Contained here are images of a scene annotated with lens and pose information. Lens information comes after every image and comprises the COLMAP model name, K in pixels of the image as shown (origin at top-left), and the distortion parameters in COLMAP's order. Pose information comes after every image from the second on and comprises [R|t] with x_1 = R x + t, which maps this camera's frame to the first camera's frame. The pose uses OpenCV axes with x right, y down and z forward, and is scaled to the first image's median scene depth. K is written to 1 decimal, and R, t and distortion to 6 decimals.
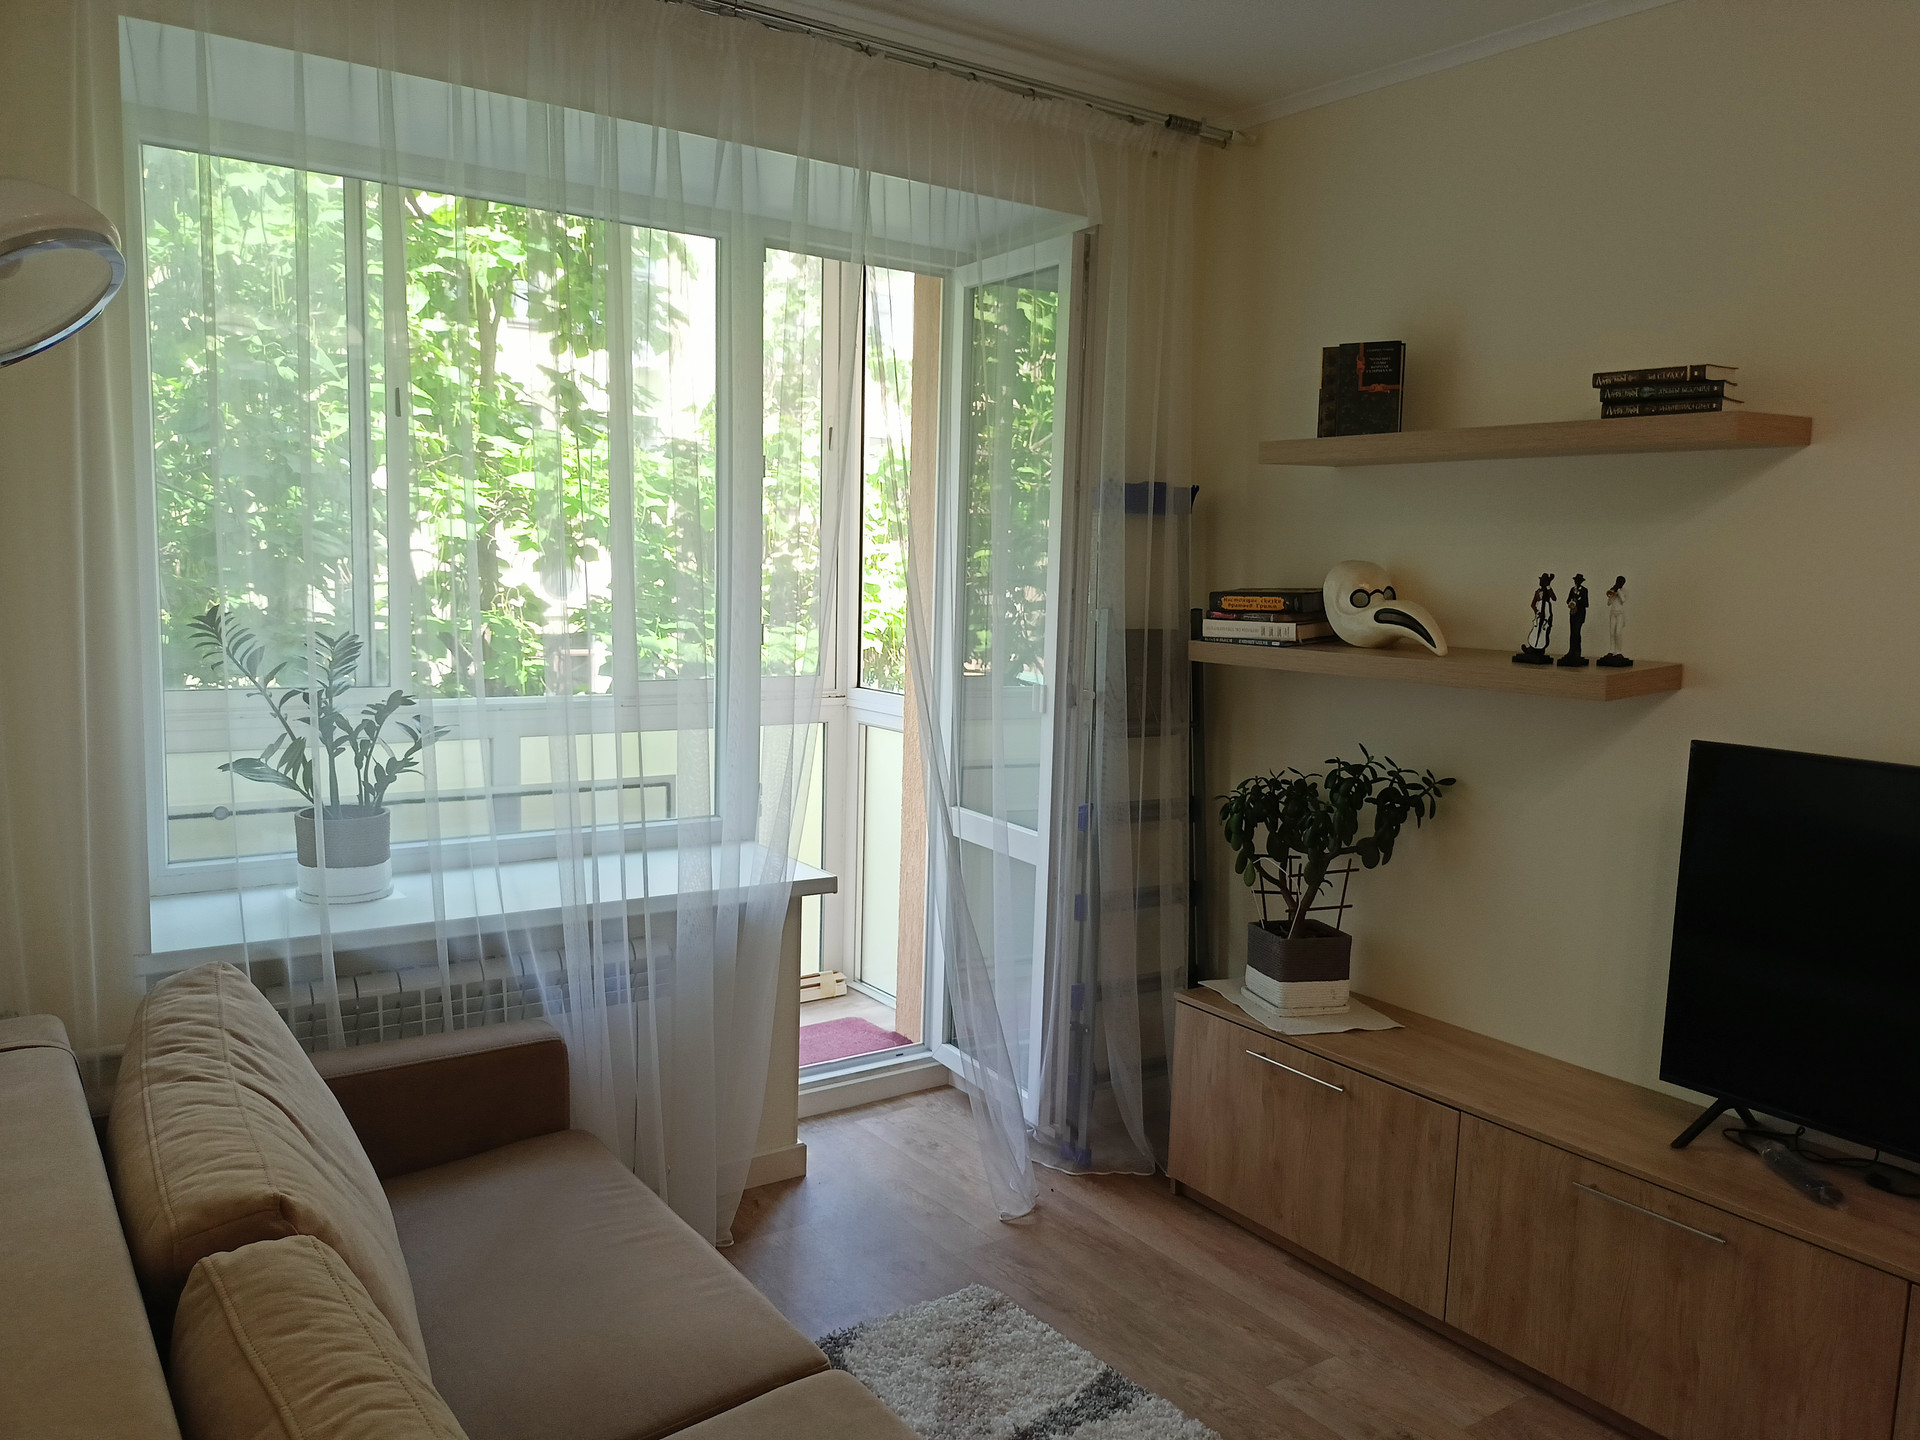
lens RADIAL K [[1437.5, 0, 967.0], [0, 1437.5, 735.3], [0, 0, 1]] dist [0.073602, -0.088547]
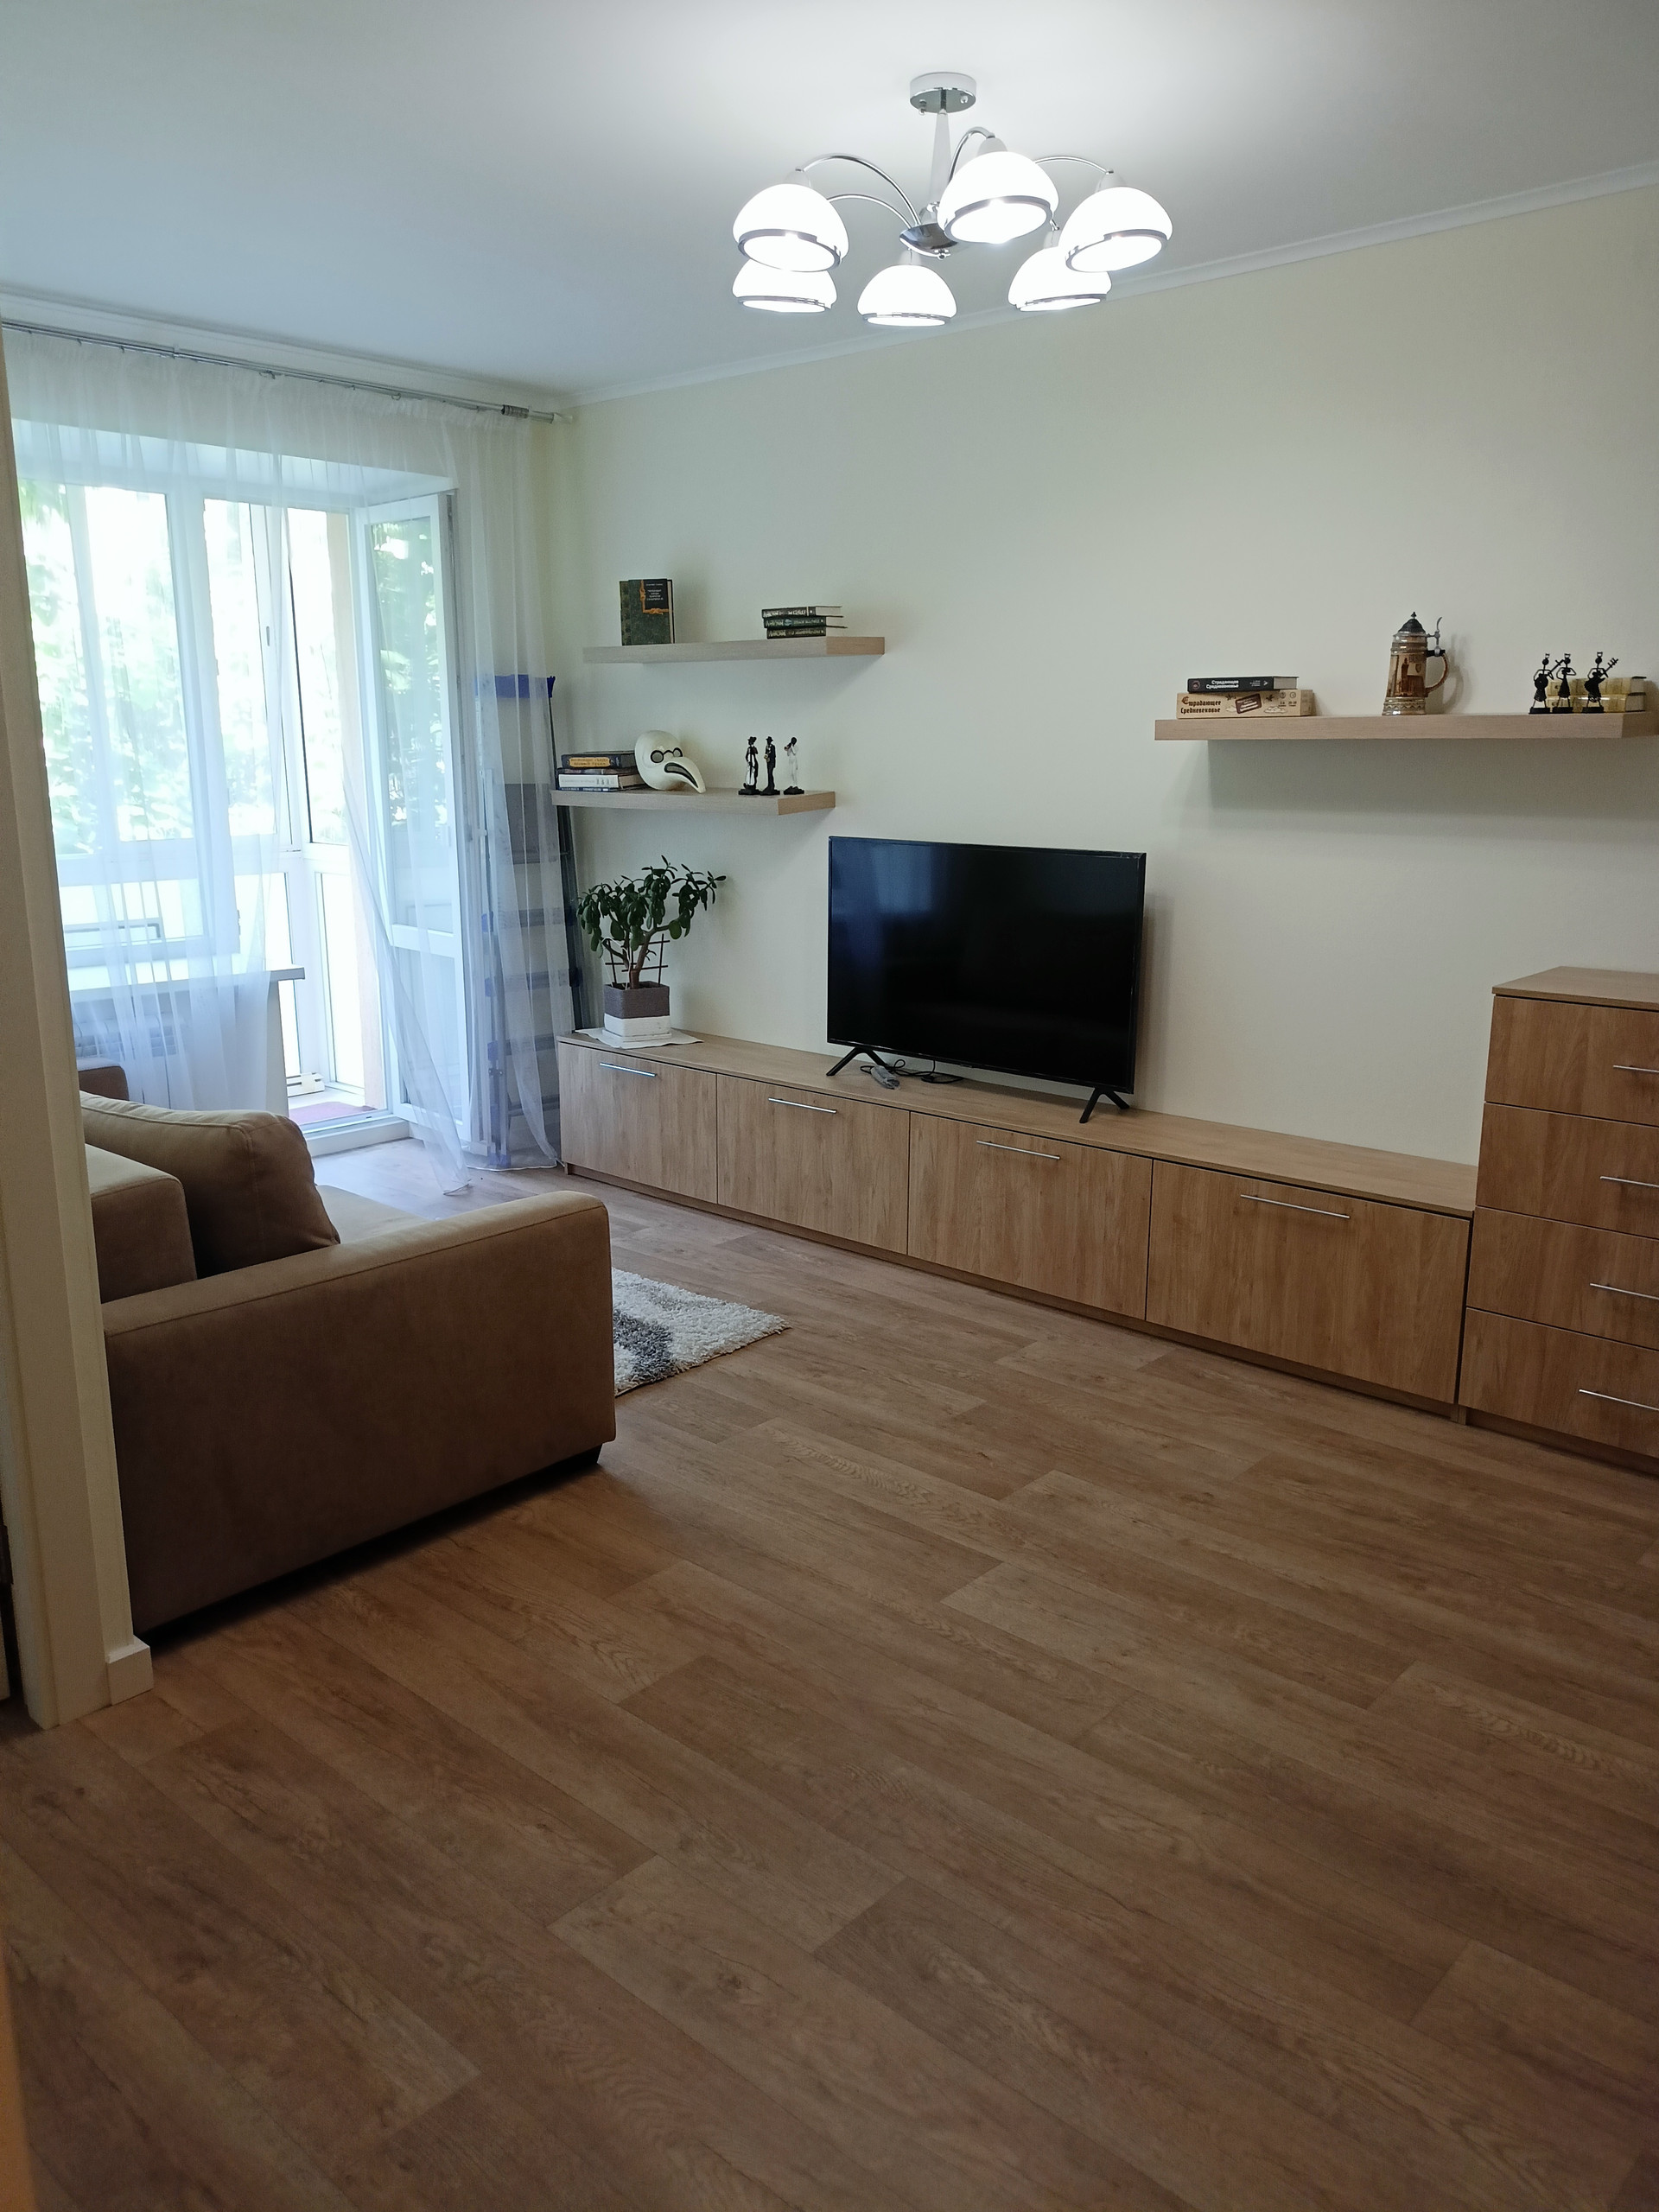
lens RADIAL K [[1656.1, 0, 830.8], [0, 1656.1, 1115.3], [0, 0, 1]] dist [0.073602, -0.088547]
pose [[0.975564, -0.077437, 0.205616, 0.065395], [0.054981, 0.992099, 0.112770, 0.085836], [-0.212724, -0.098709, 0.972114, -0.714530]]
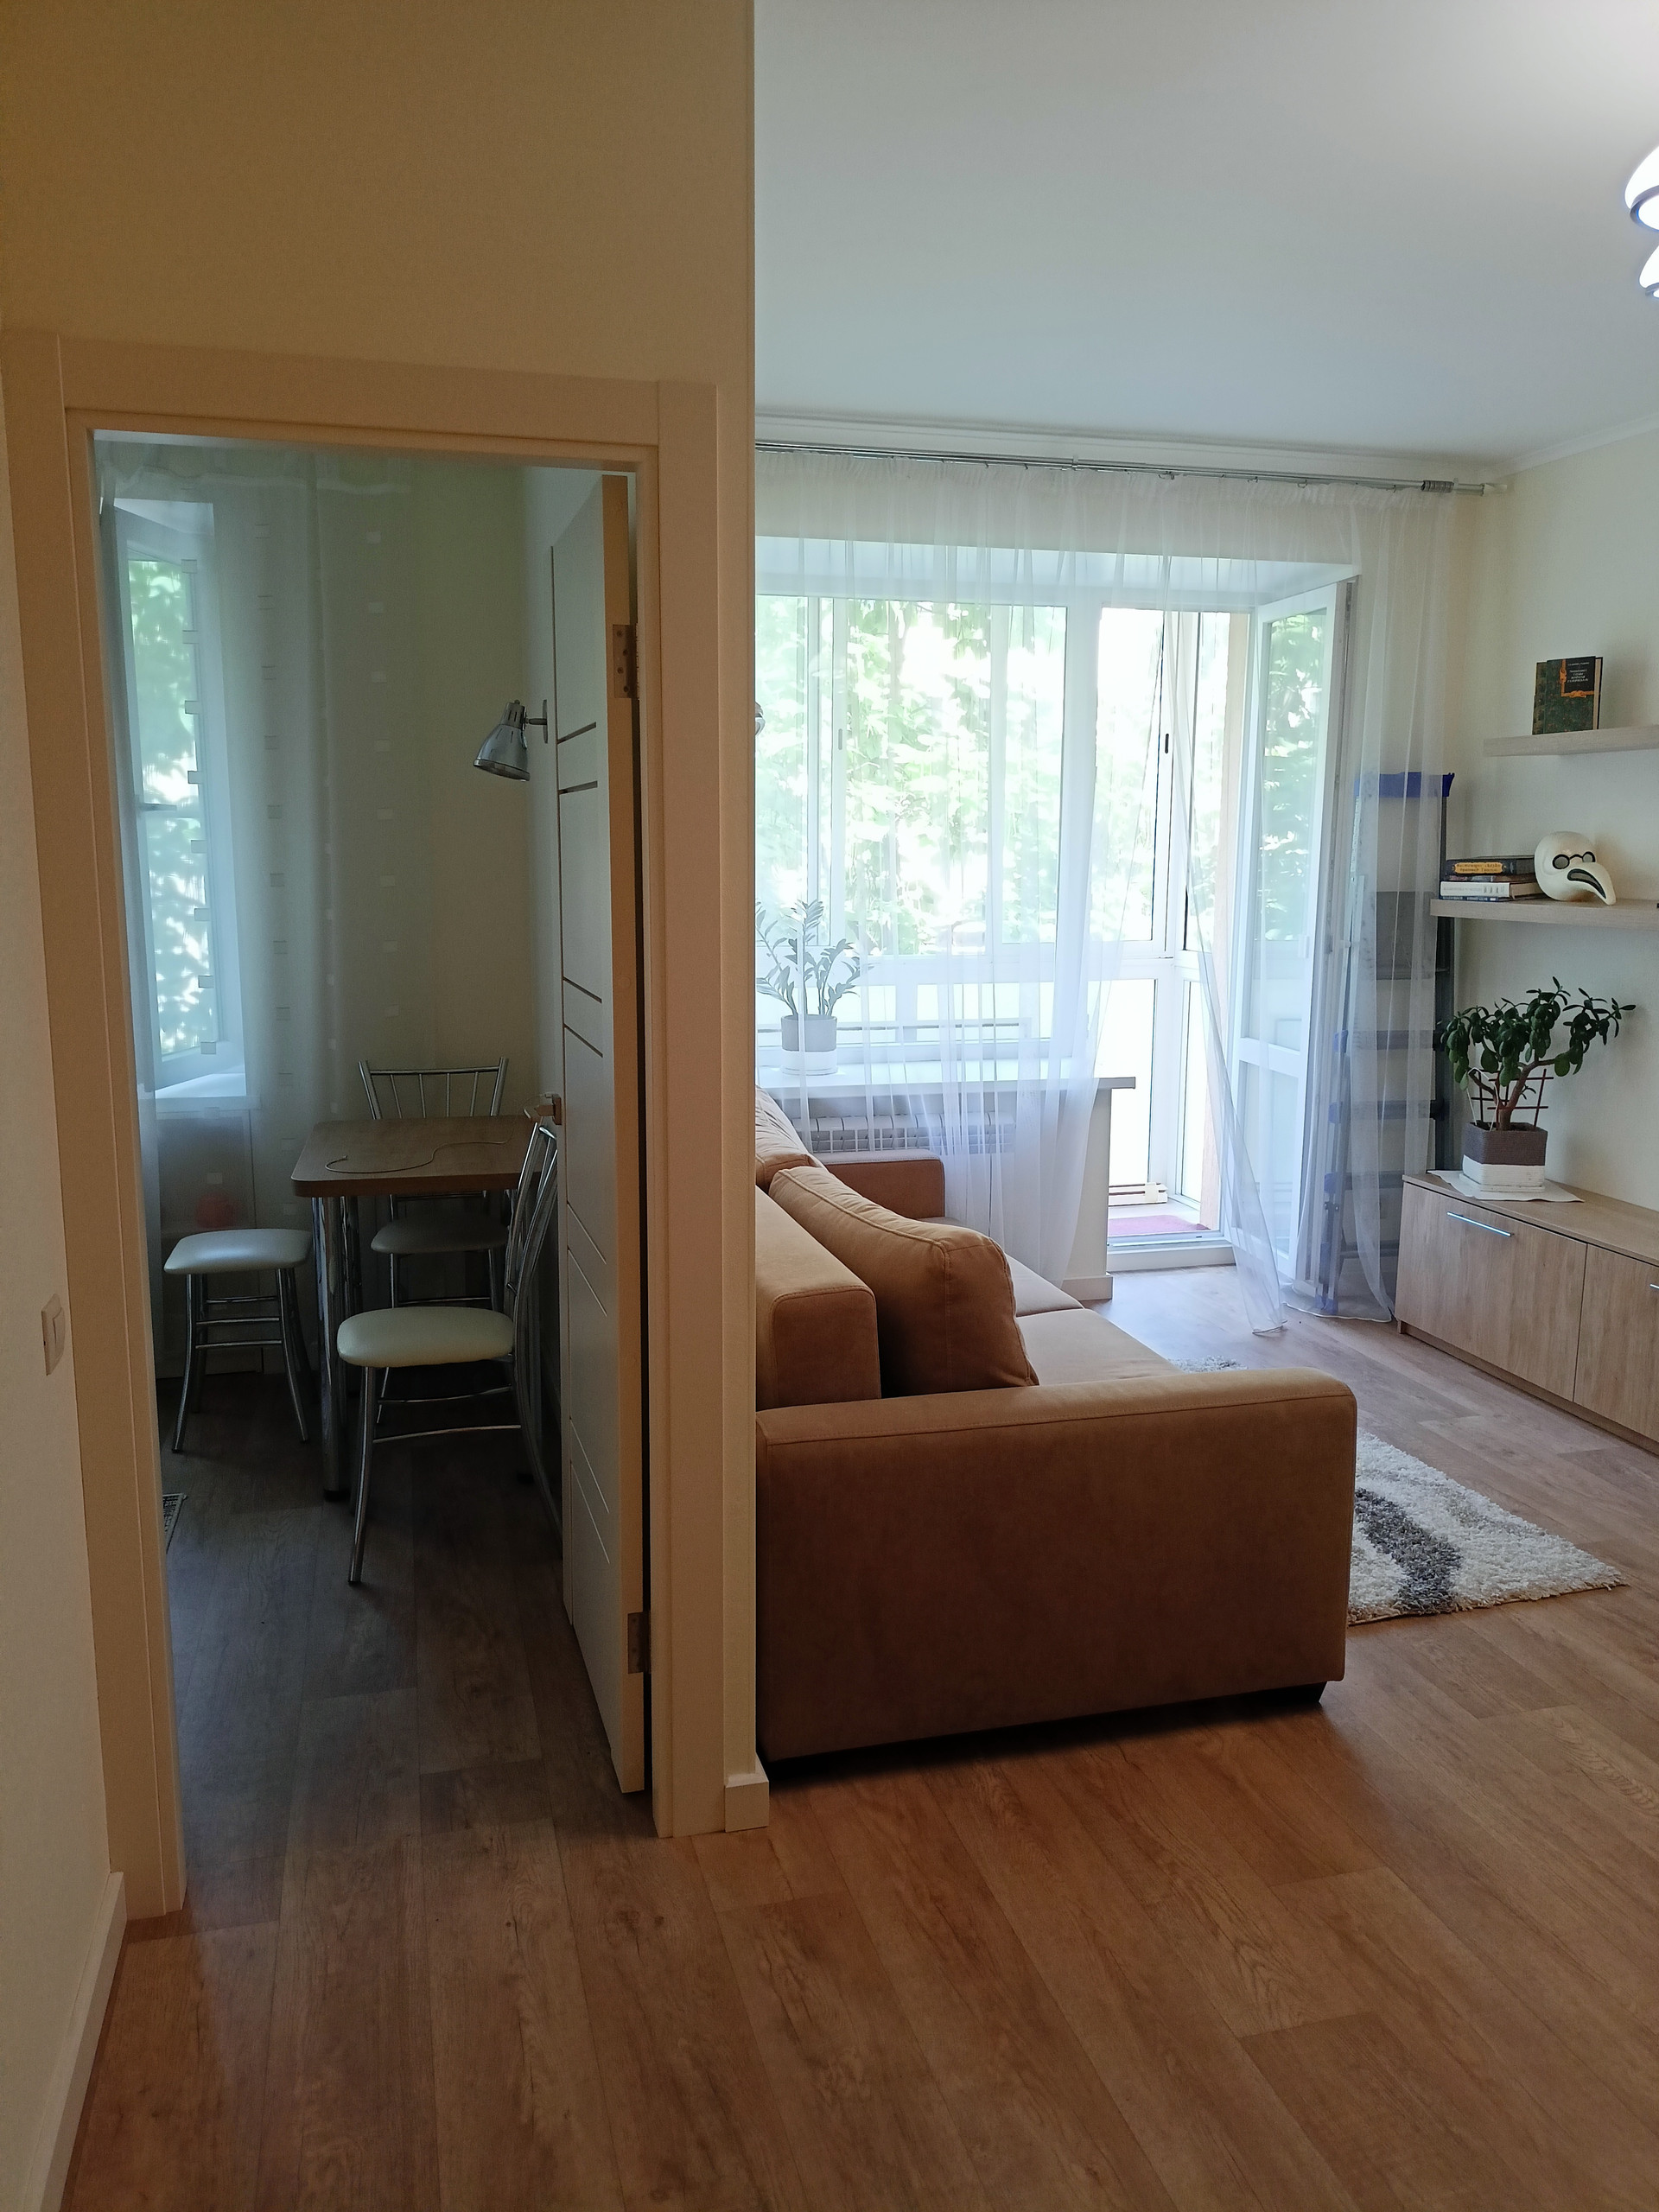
lens RADIAL K [[1644.1, 0, 822.9], [0, 1644.1, 1111.8], [0, 0, 1]] dist [0.091640, -0.135557]
pose [[0.937618, 0.029533, -0.346411, 0.174636], [-0.017443, 0.999127, 0.037967, 0.076951], [0.347230, -0.029556, 0.937314, -0.574651]]
